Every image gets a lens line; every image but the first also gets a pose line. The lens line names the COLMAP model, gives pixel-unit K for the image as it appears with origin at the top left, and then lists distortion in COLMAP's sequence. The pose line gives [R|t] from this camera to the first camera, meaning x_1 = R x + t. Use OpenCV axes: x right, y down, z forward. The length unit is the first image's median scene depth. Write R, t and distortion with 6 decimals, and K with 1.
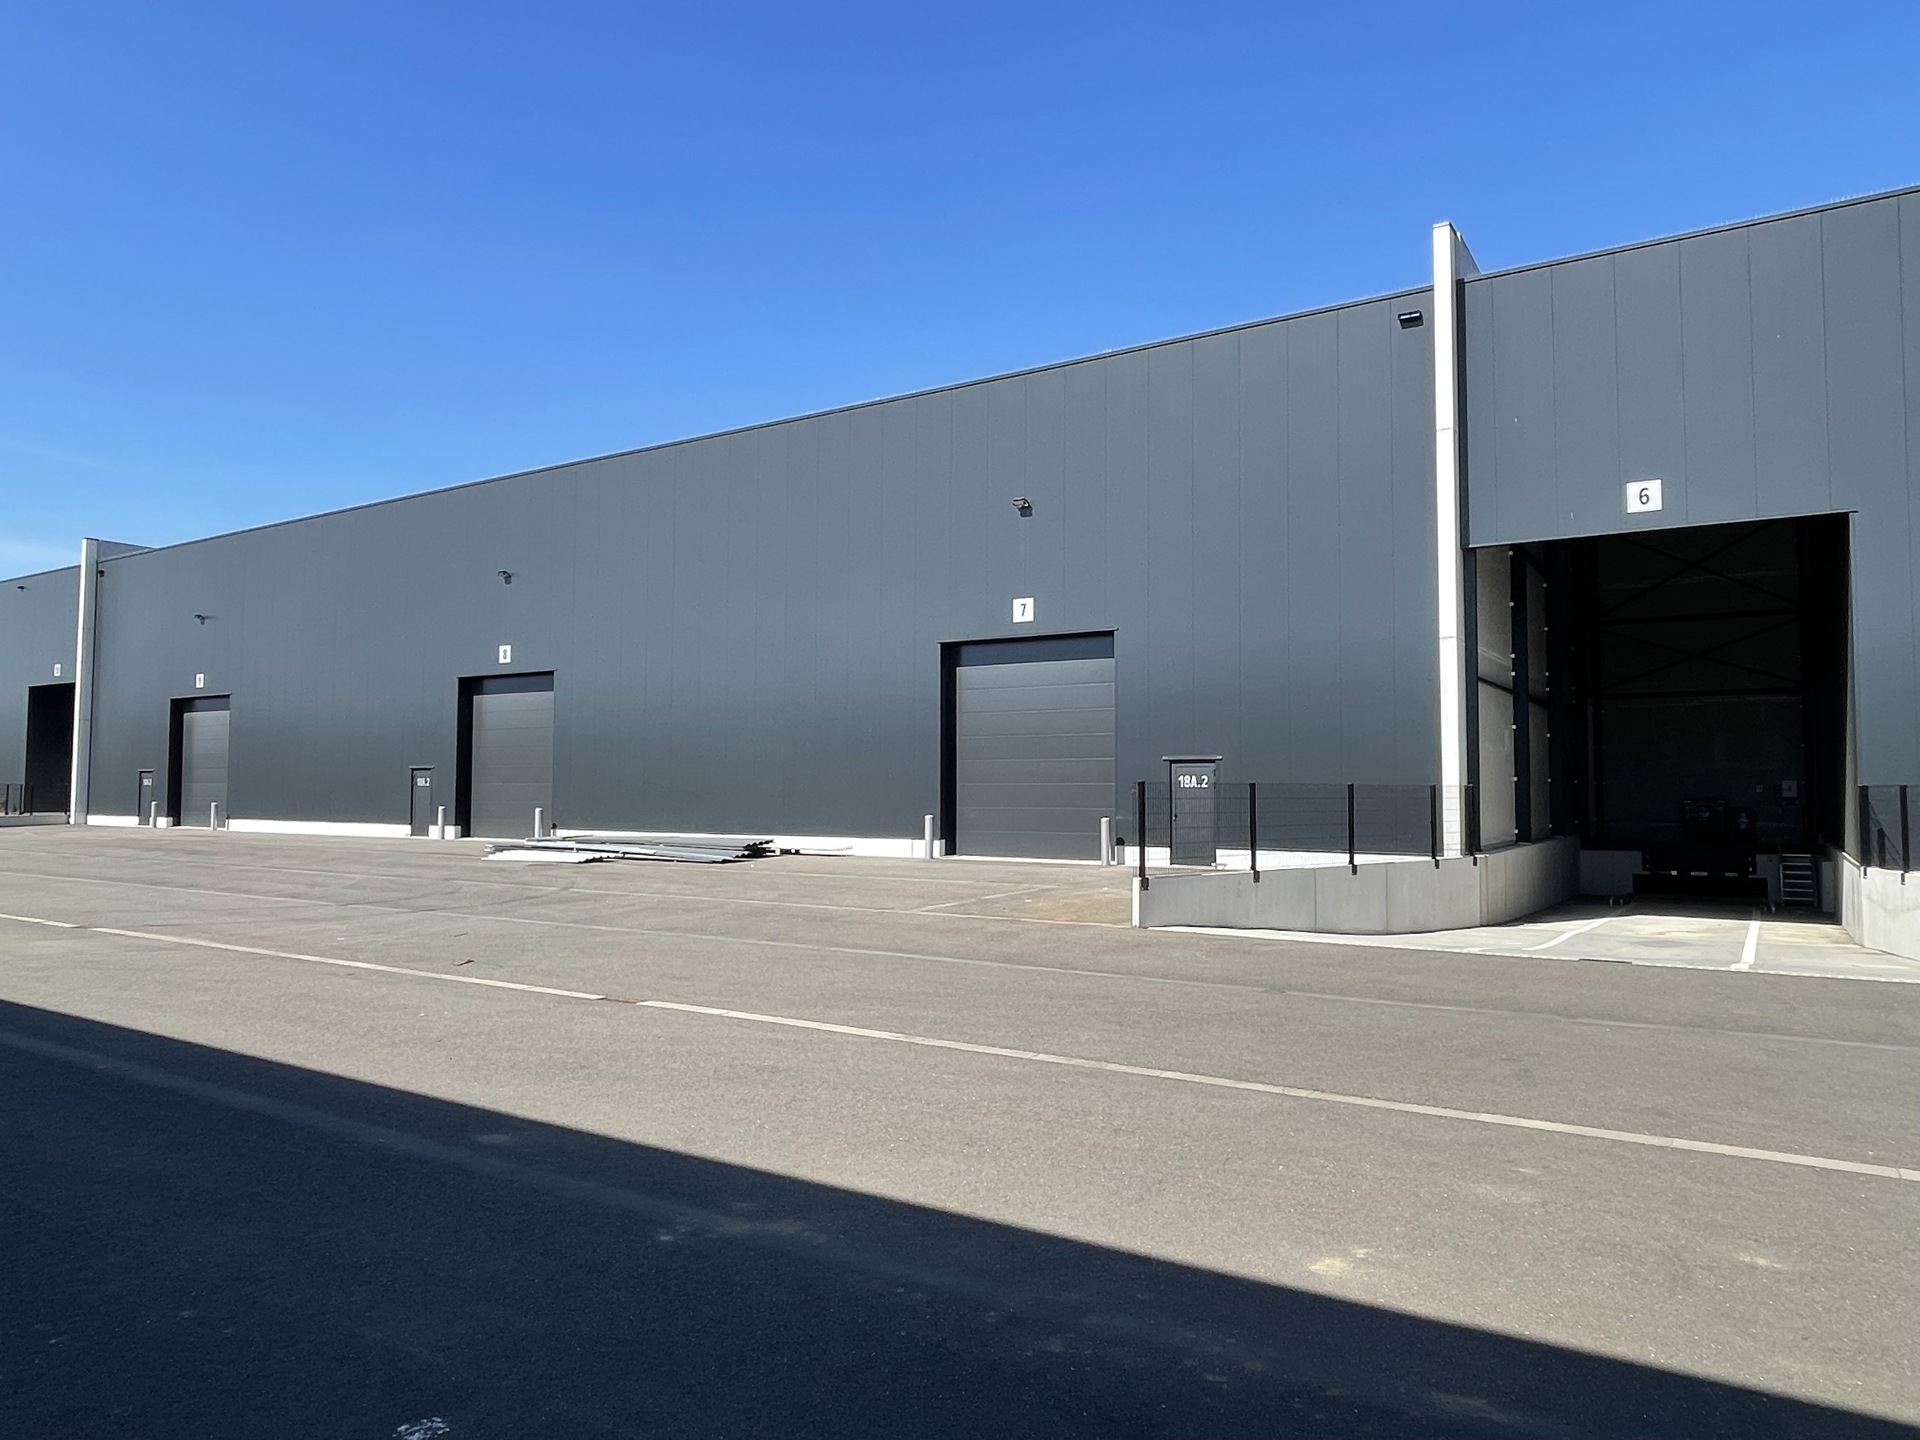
lens RADIAL K [[1249.4, 0, 979.5], [0, 1249.4, 724.5], [0, 0, 1]] dist [-0.001245, -0.006556]
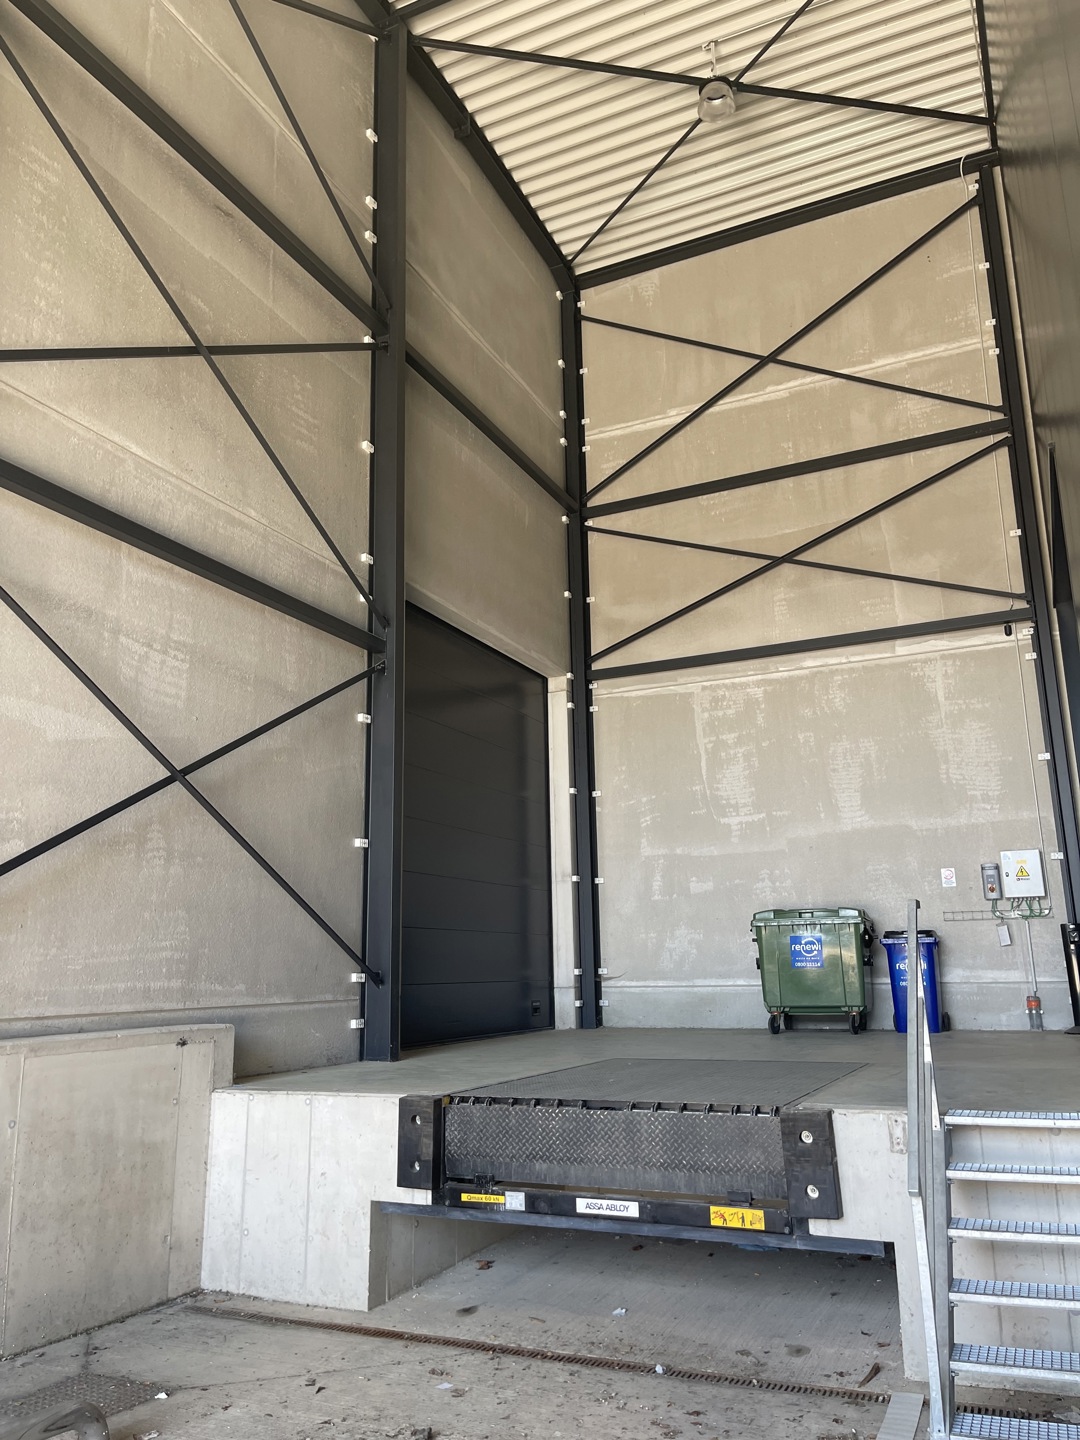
lens RADIAL K [[1085.1, 0, 541.8], [0, 1085.1, 714.7], [0, 0, 1]] dist [0.036882, -0.026439]
pose [[0.991562, 0.008873, 0.129328, 0.709436], [0.014664, 0.983574, -0.179910, 0.092916], [-0.128800, 0.180289, 0.975144, 1.057419]]
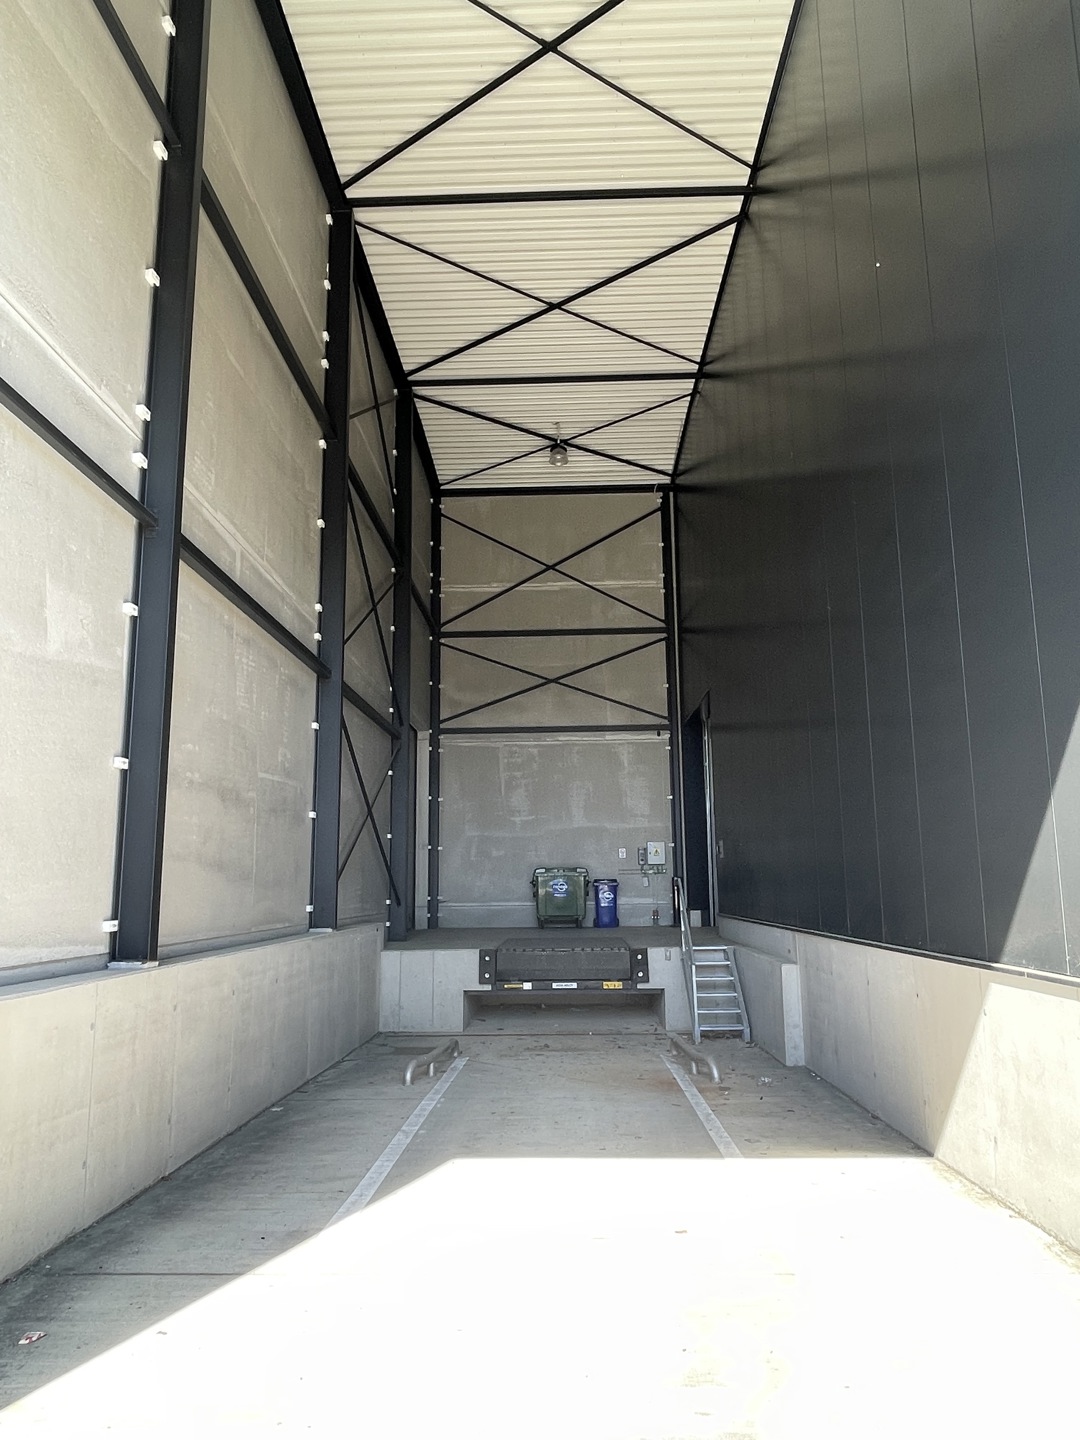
lens RADIAL K [[937.1, 0, 536.2], [0, 937.1, 725.3], [0, 0, 1]] dist [-0.001245, -0.006556]
pose [[0.863280, 0.072927, 0.499429, 0.441266], [-0.012549, 0.992302, -0.123206, 0.069254], [-0.504570, 0.100094, 0.857549, 0.809427]]
